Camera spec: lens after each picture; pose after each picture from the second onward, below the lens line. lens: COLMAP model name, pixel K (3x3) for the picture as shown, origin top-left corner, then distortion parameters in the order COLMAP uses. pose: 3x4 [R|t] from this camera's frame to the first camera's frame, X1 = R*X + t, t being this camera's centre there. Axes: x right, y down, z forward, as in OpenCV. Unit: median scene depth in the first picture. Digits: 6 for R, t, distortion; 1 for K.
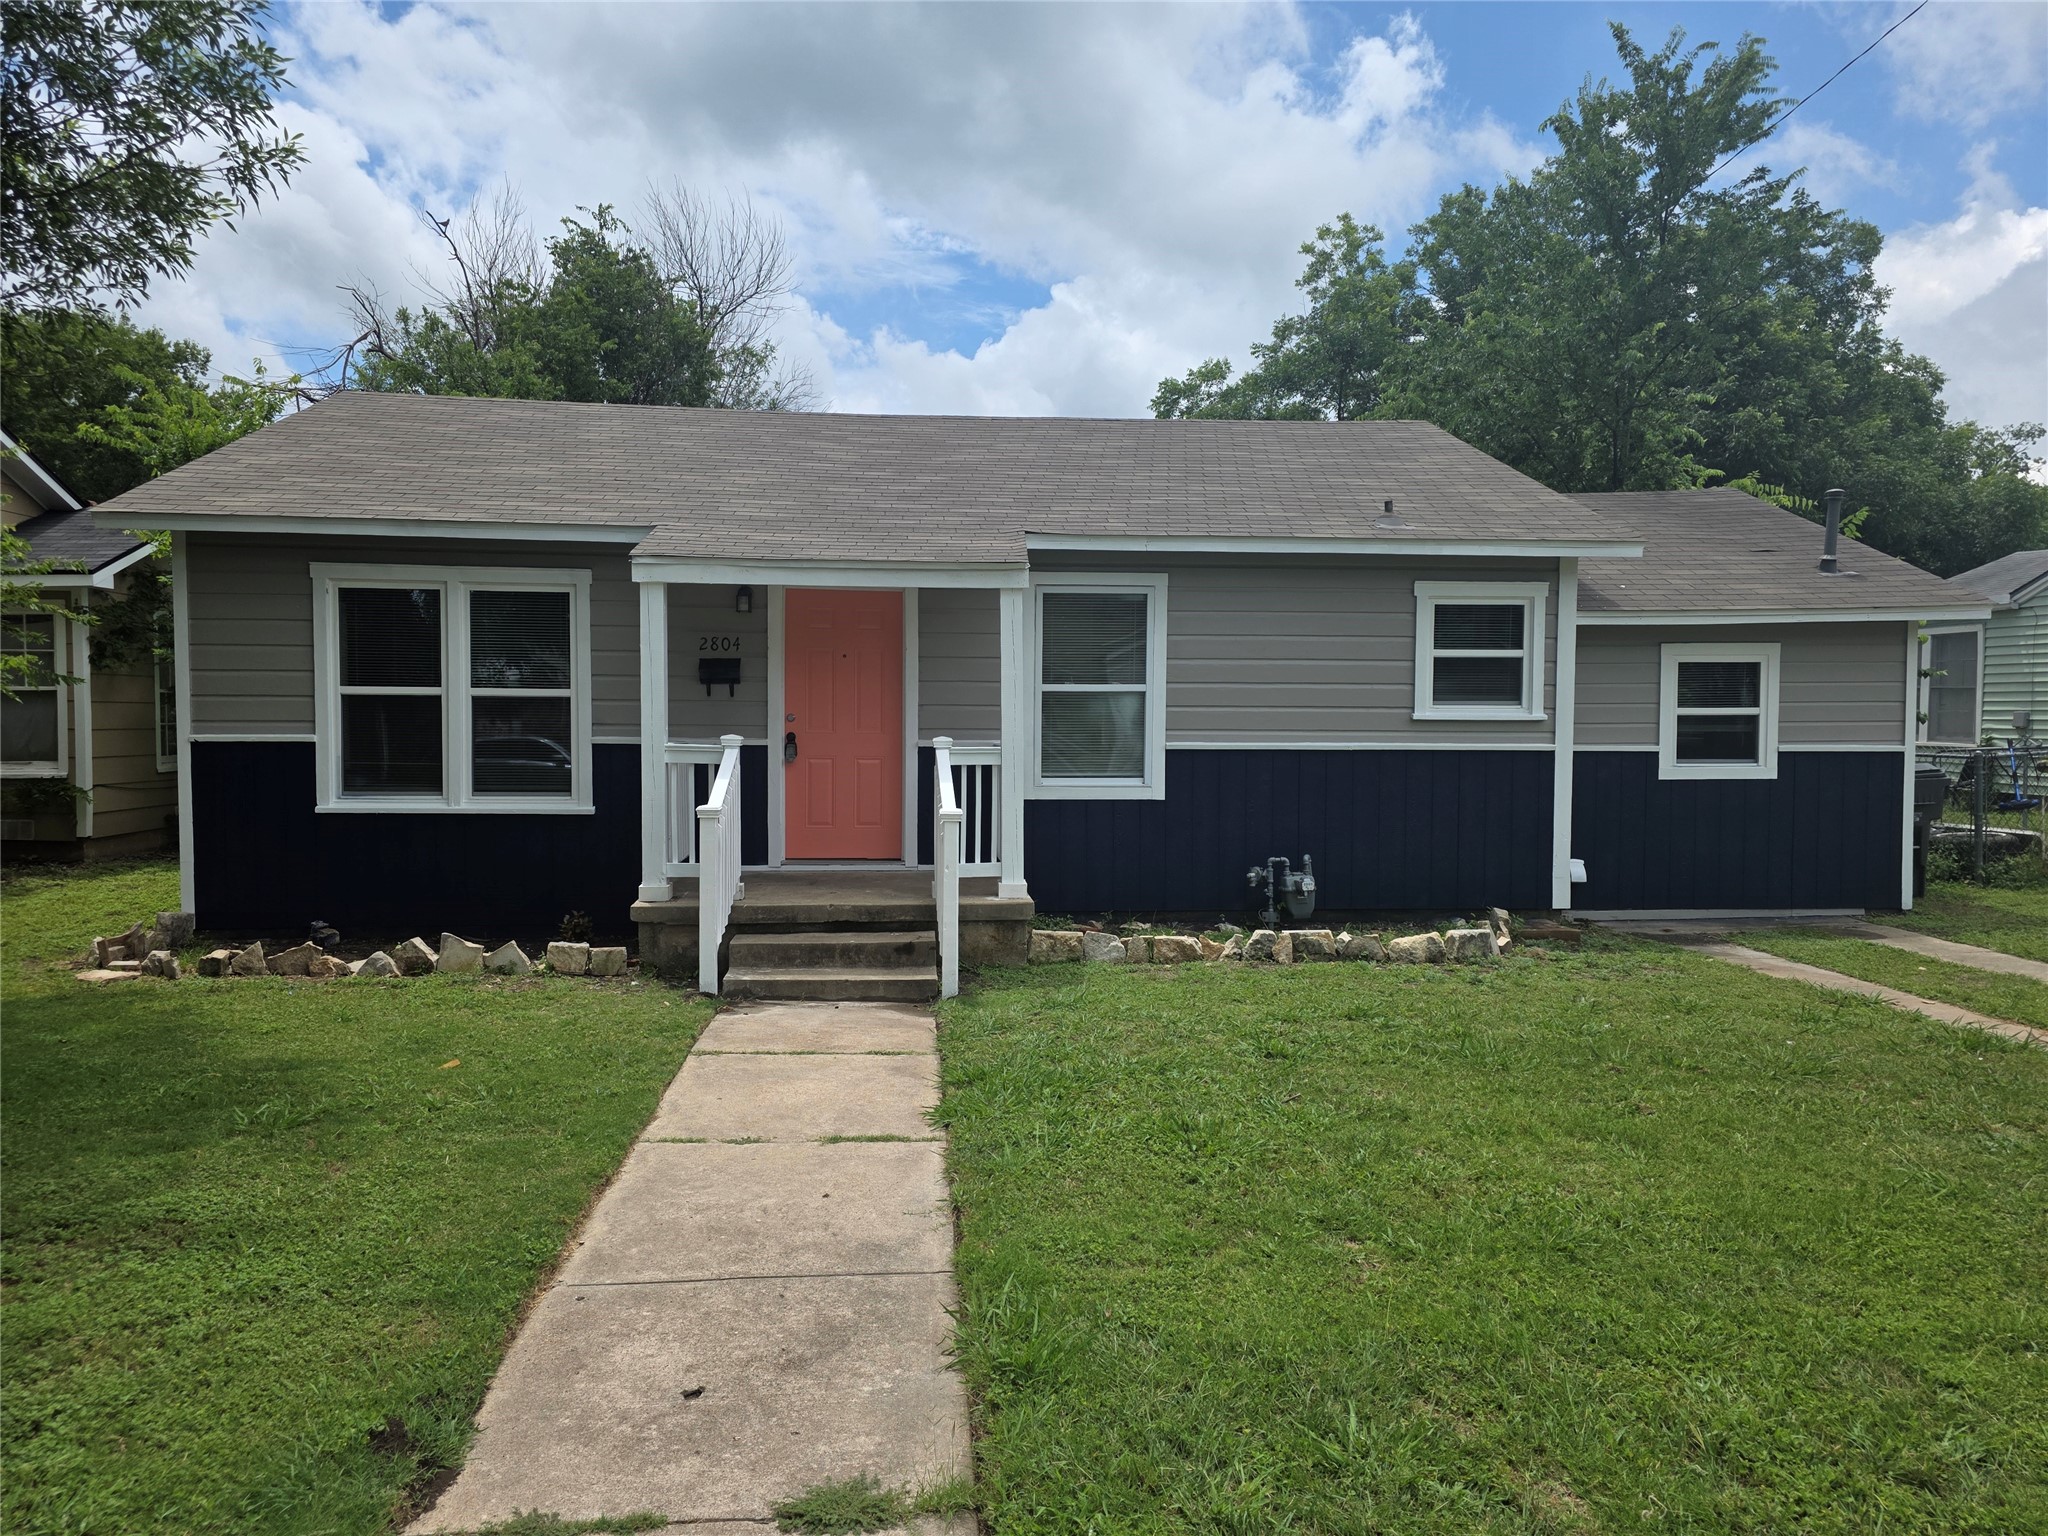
lens RADIAL K [[1388.2, 0, 1022.9], [0, 1388.2, 778.0], [0, 0, 1]] dist [0.002042, -0.004205]
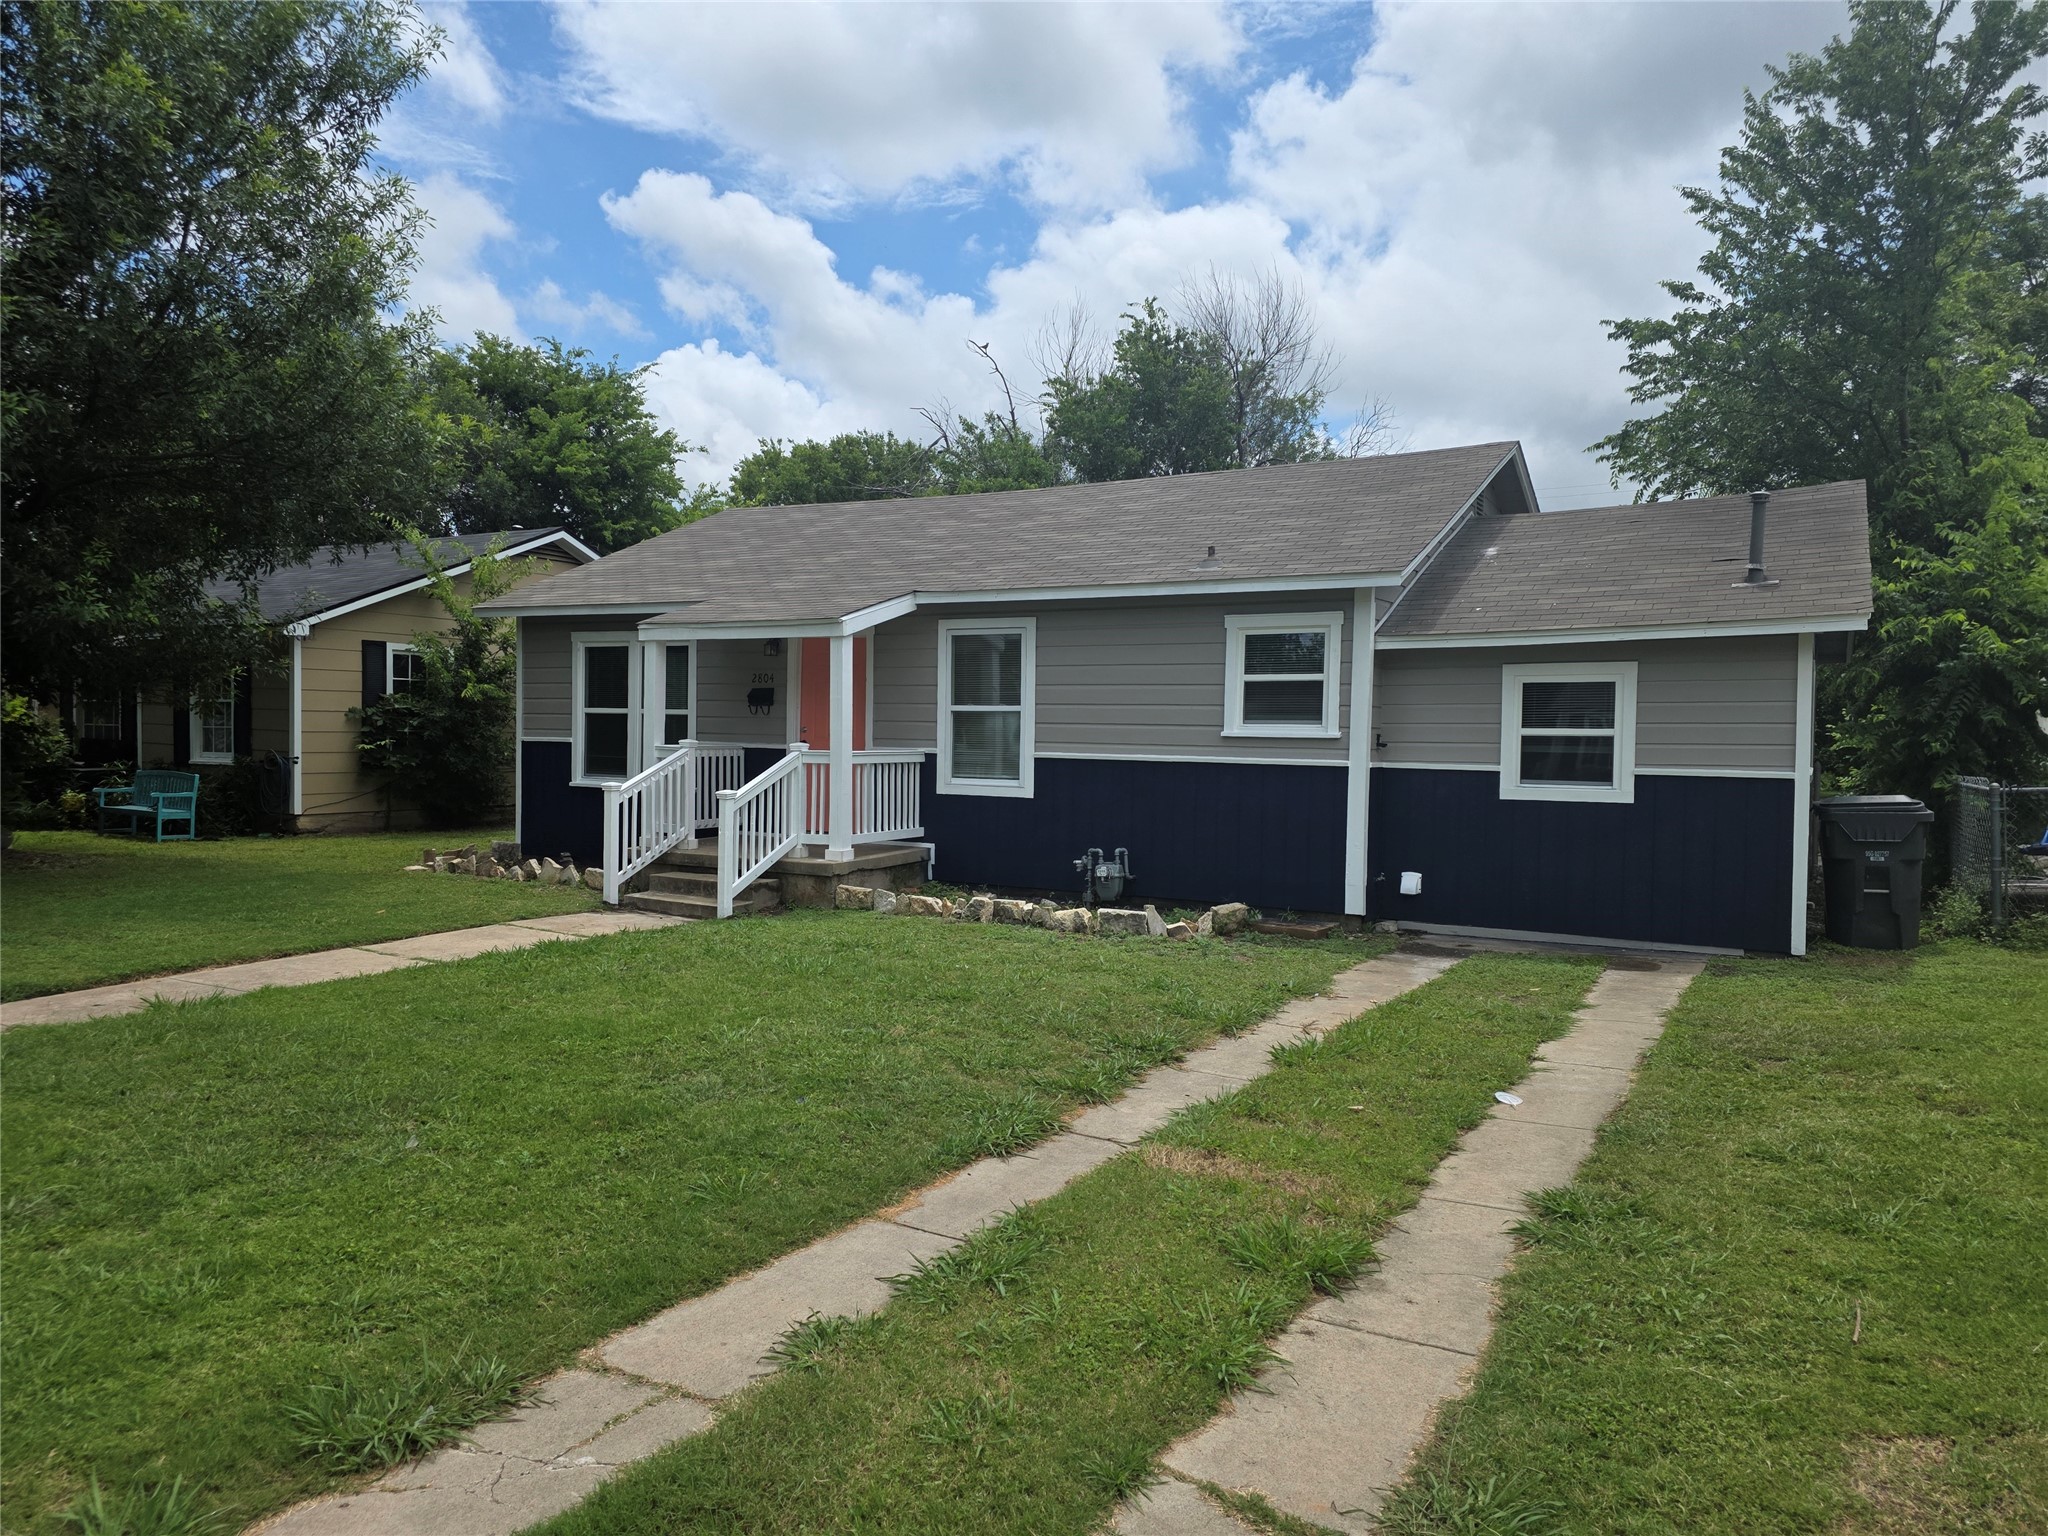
lens RADIAL K [[1388.2, 0, 1035.4], [0, 1388.2, 761.1], [0, 0, 1]] dist [0.002042, -0.004205]
pose [[0.824452, 0.021023, -0.565541, 0.796116], [-0.036469, 0.999206, -0.016021, 0.002244], [0.564755, 0.033833, 0.824565, -0.026597]]
